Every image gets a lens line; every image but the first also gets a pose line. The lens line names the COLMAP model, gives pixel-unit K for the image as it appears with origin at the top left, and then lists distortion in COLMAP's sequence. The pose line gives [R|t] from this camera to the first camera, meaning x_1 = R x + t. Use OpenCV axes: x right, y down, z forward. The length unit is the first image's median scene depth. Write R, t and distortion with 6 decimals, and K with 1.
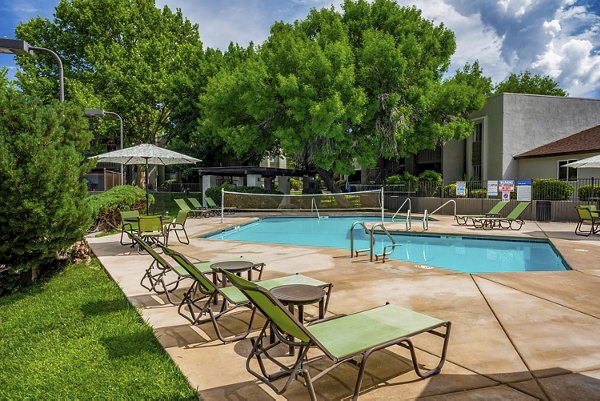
lens RADIAL K [[471.6, 0, 323.9], [0, 471.6, 202.8], [0, 0, 1]] dist [0.025343, -0.007136]
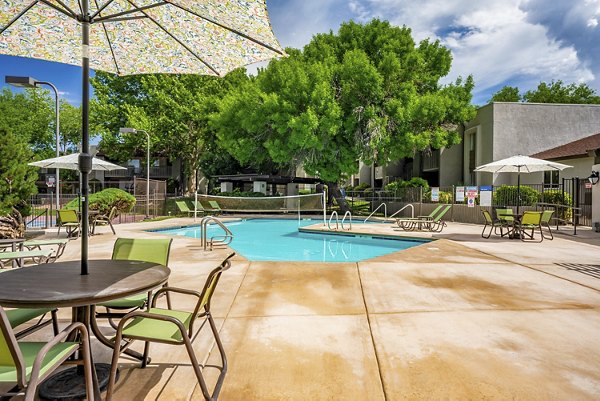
lens RADIAL K [[427.7, 0, 272.9], [0, 427.7, 192.6], [0, 0, 1]] dist [-0.002758, 0.015229]
pose [[0.980317, 0.005534, -0.197351, 0.117567], [-0.012846, 0.999277, -0.035788, 0.004244], [0.197010, 0.037618, 0.979680, 0.000920]]
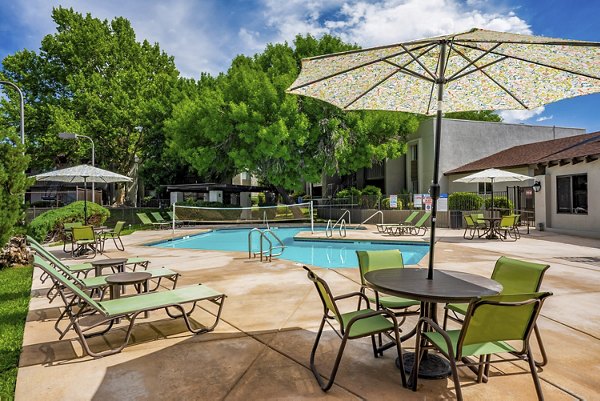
lens RADIAL K [[427.7, 0, 310.7], [0, 427.7, 203.3], [0, 0, 1]] dist [-0.002758, 0.015229]
pose [[0.998884, -0.010253, 0.046106, 0.040441], [0.011612, 0.999504, -0.029290, 0.002297], [-0.045783, 0.029793, 0.998507, -0.023008]]
